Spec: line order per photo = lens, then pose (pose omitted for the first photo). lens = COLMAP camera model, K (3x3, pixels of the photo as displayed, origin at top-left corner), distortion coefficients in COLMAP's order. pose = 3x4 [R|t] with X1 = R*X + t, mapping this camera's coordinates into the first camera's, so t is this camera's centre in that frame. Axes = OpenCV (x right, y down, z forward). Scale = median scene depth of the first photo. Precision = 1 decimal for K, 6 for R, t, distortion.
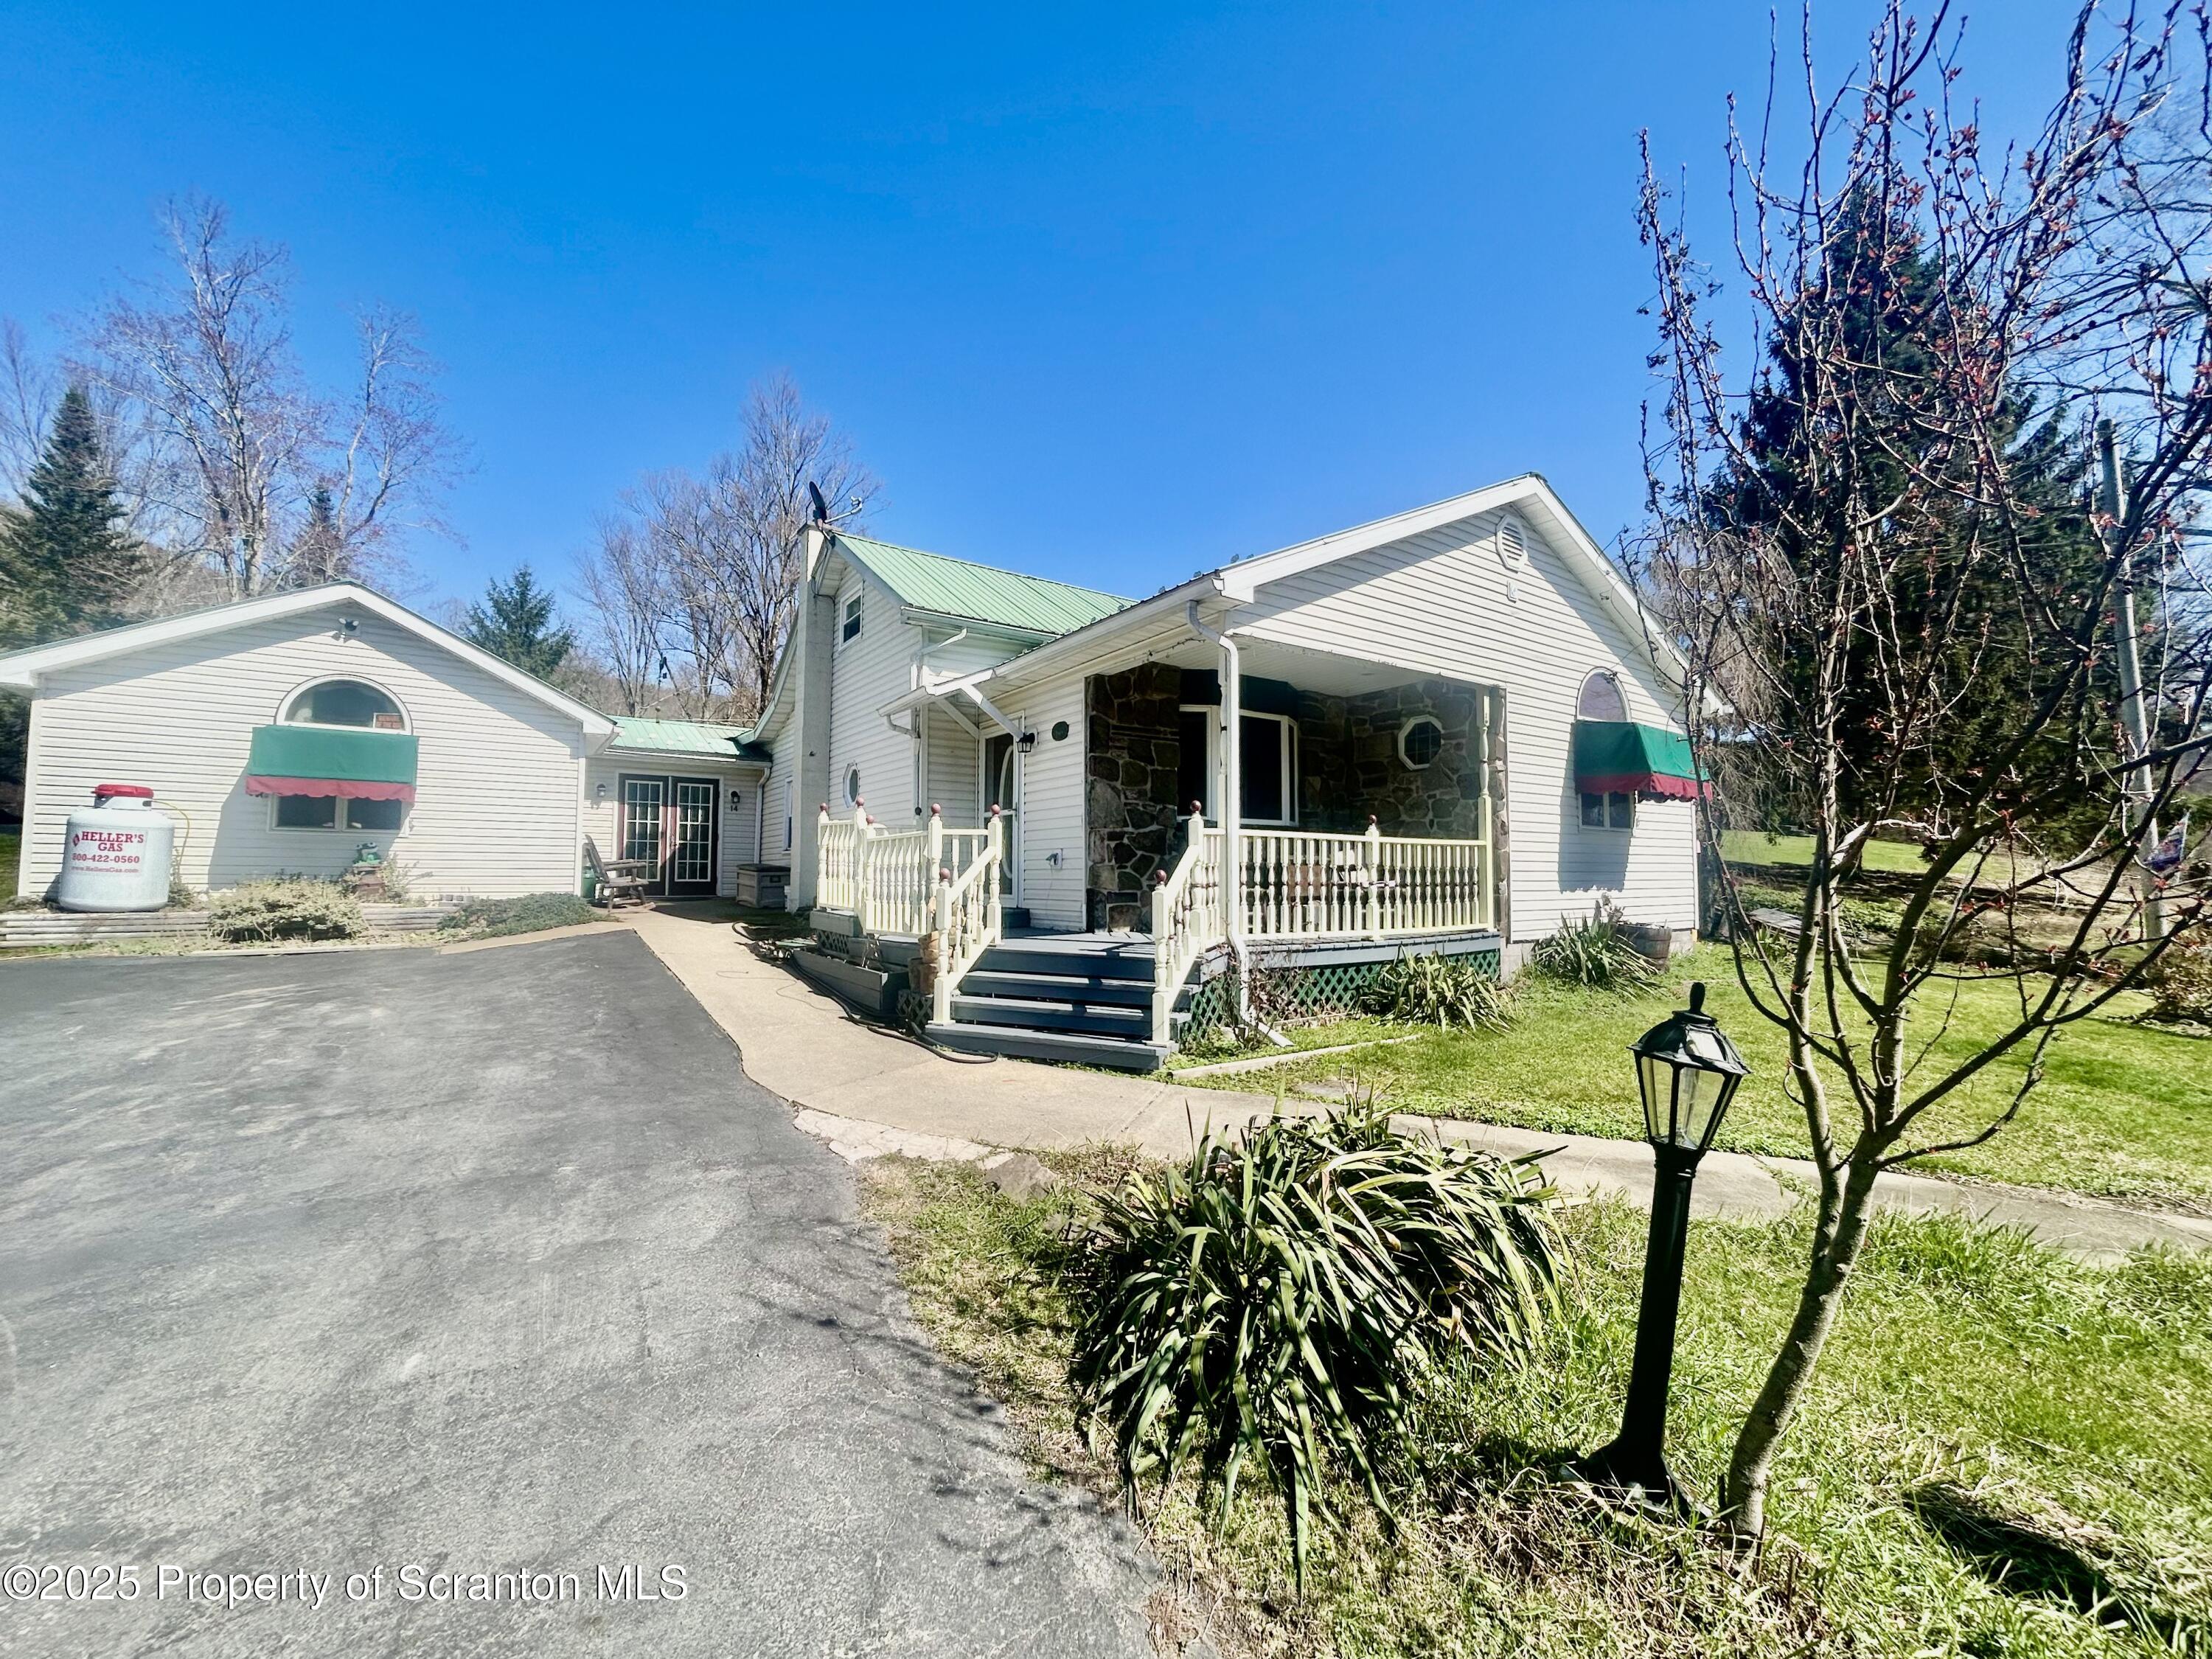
lens RADIAL K [[892.4, 0, 1099.5], [0, 892.4, 839.2], [0, 0, 1]] dist [-0.000346, 0.000379]
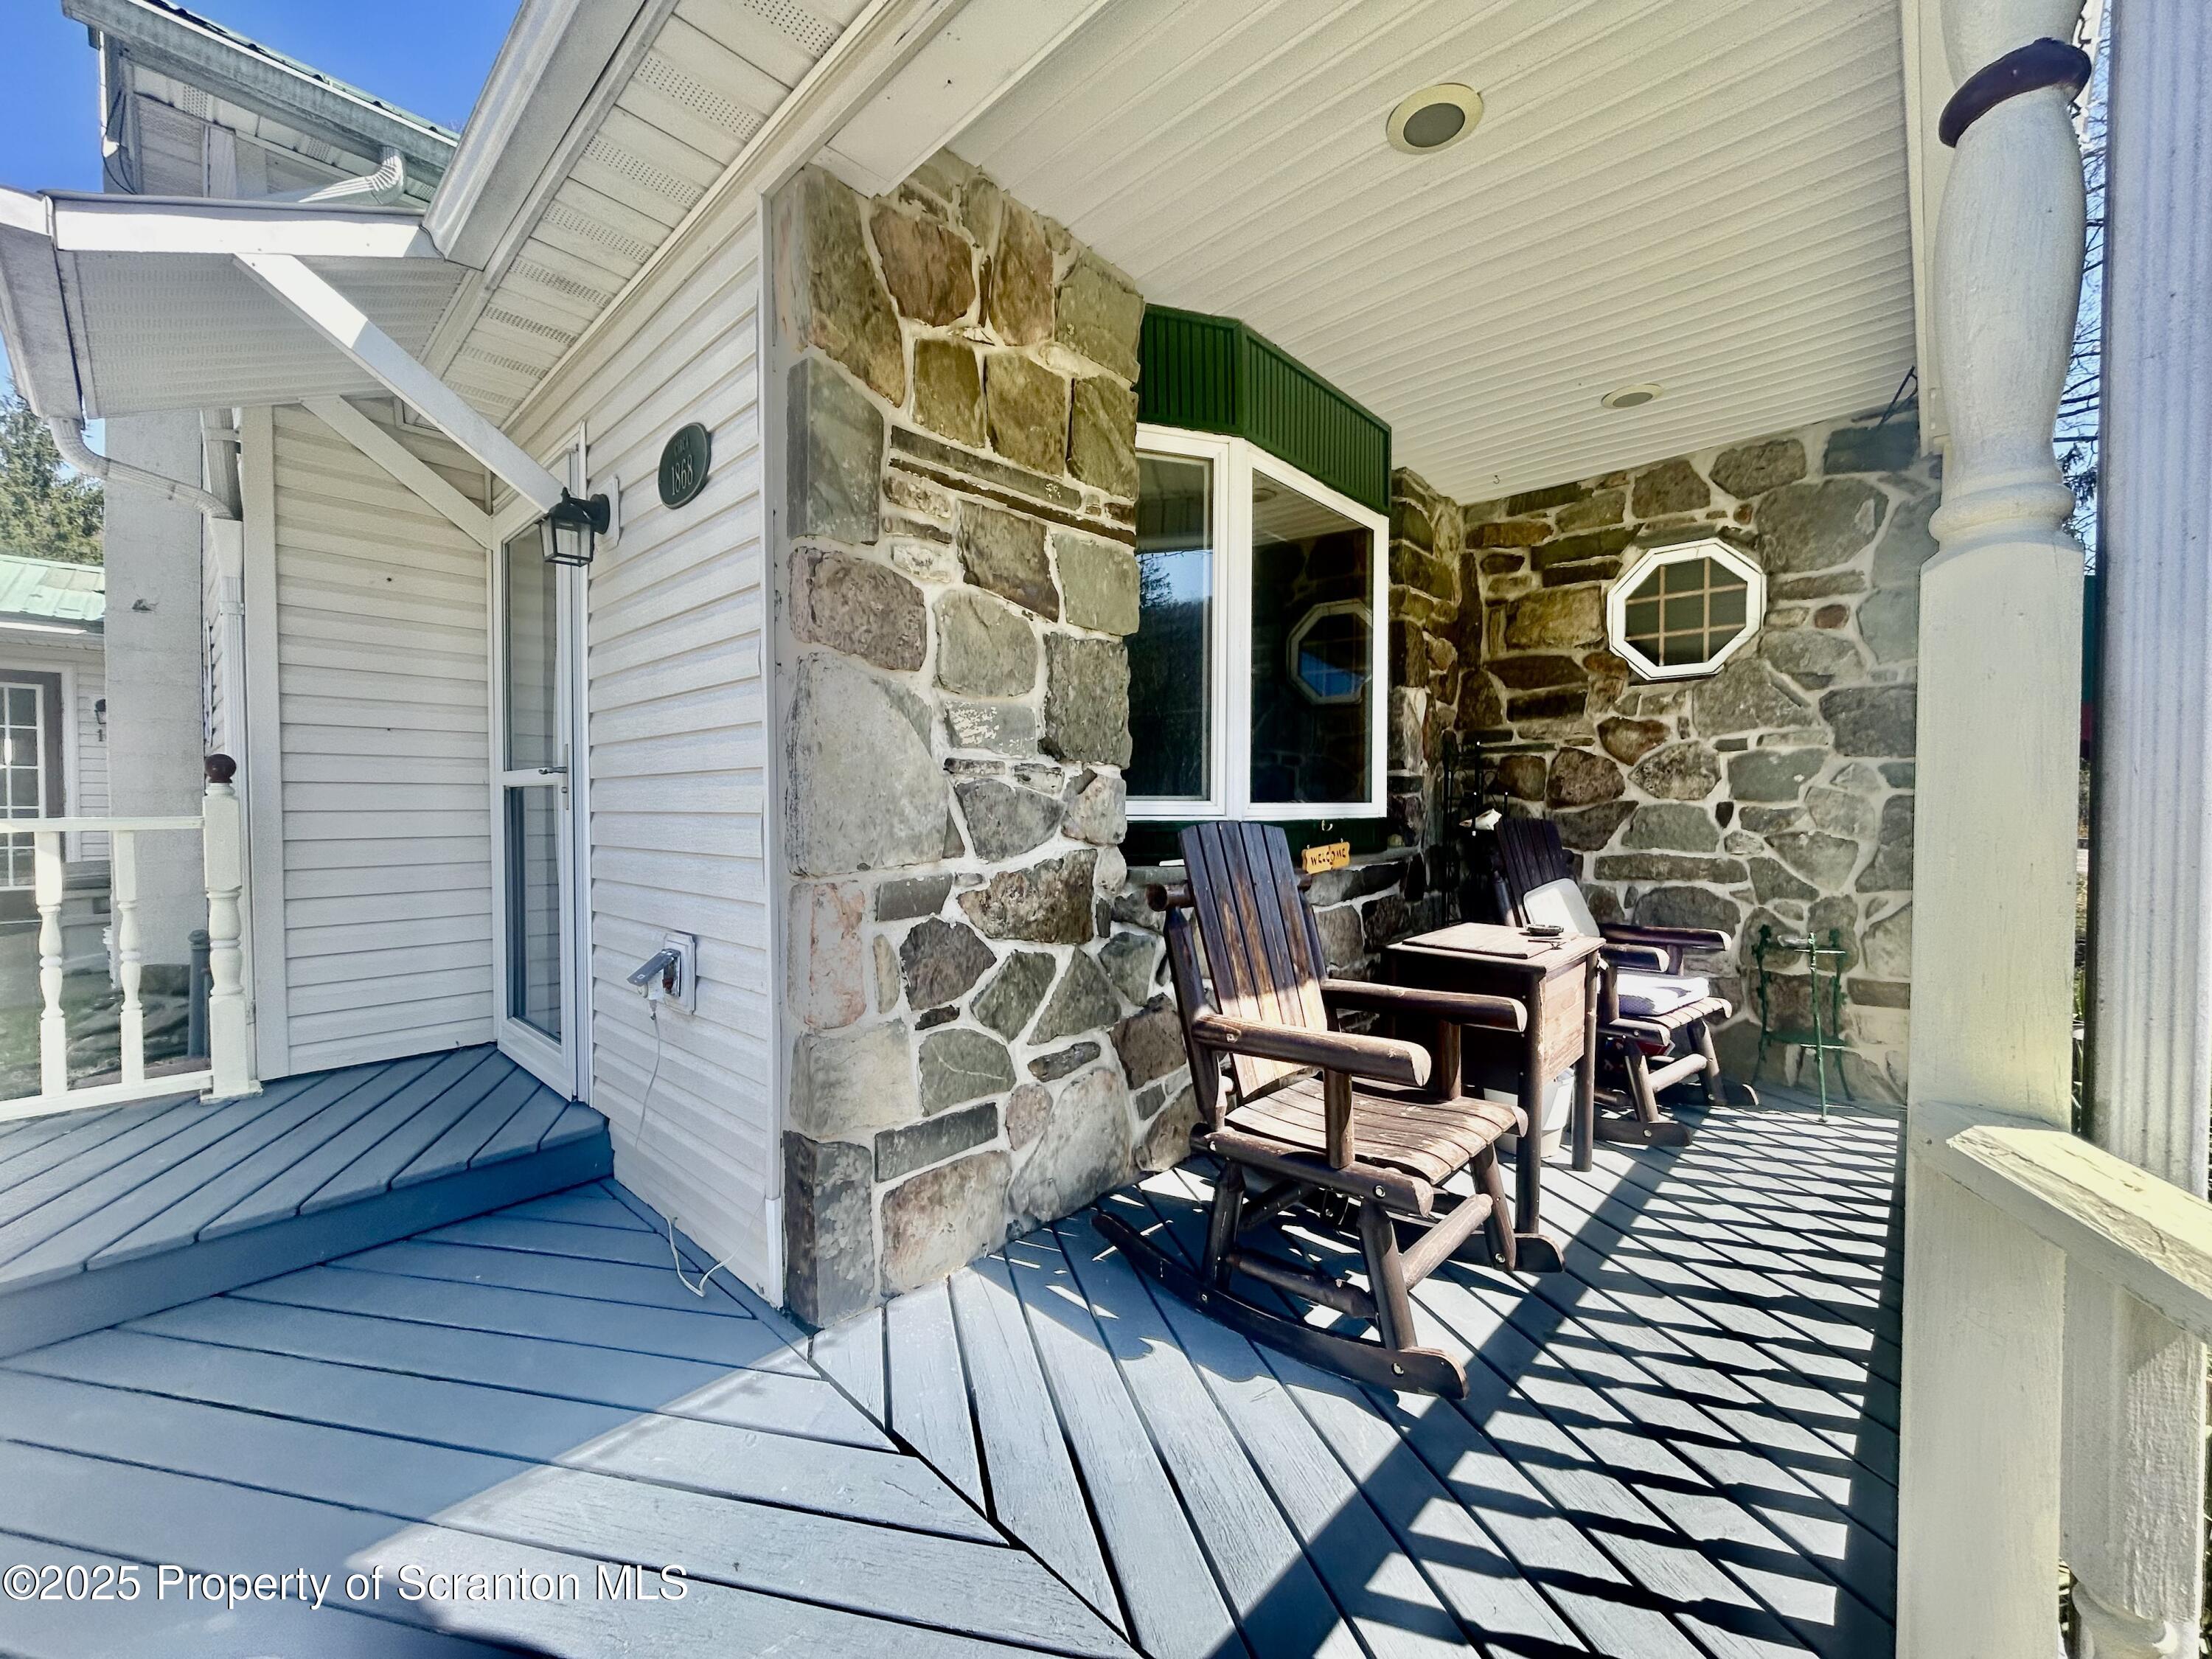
lens RADIAL K [[892.4, 0, 1103.7], [0, 892.4, 828.6], [0, 0, 1]] dist [-0.000346, 0.000379]
pose [[0.975725, -0.006243, 0.218910, 0.014910], [-0.008899, 0.997638, 0.068116, -0.035370], [-0.218819, -0.068411, 0.973364, 0.674235]]
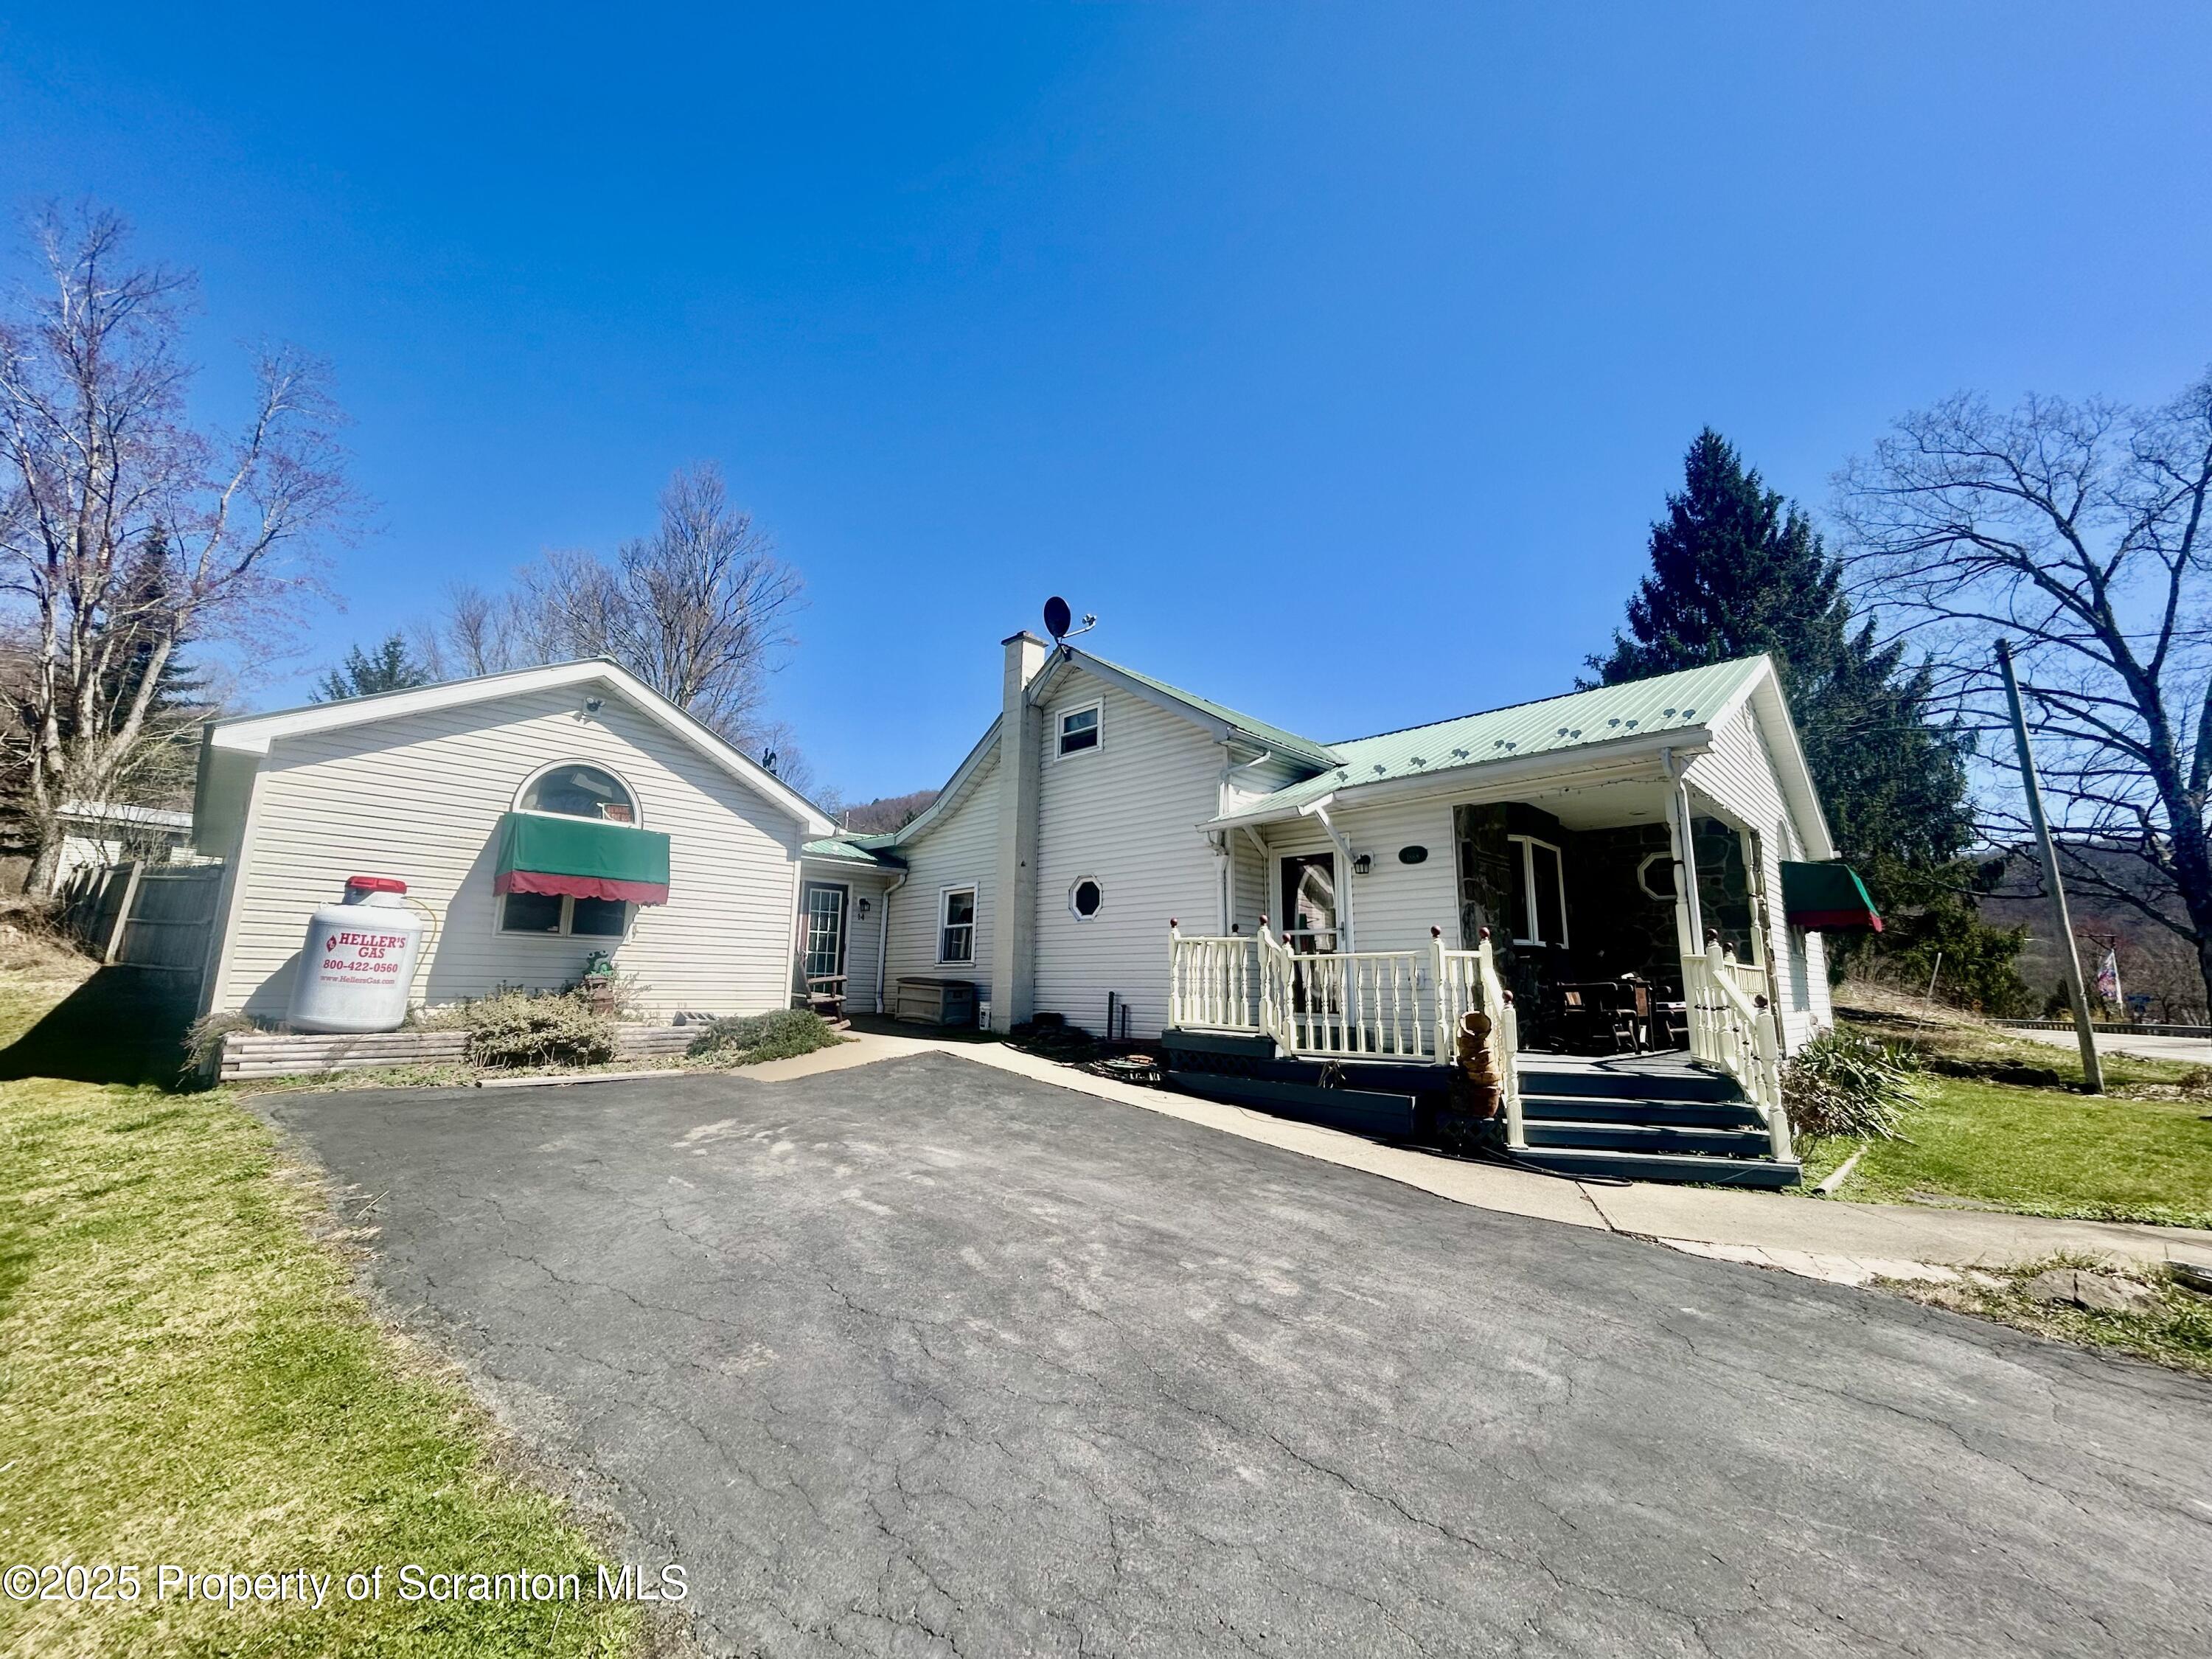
lens RADIAL K [[892.4, 0, 1104.9], [0, 892.4, 832.5], [0, 0, 1]] dist [-0.000346, 0.000379]
pose [[0.979854, 0.042072, 0.195234, -0.563931], [-0.015874, 0.990873, -0.133860, -0.001411], [-0.199084, 0.128064, 0.971579, 0.047741]]
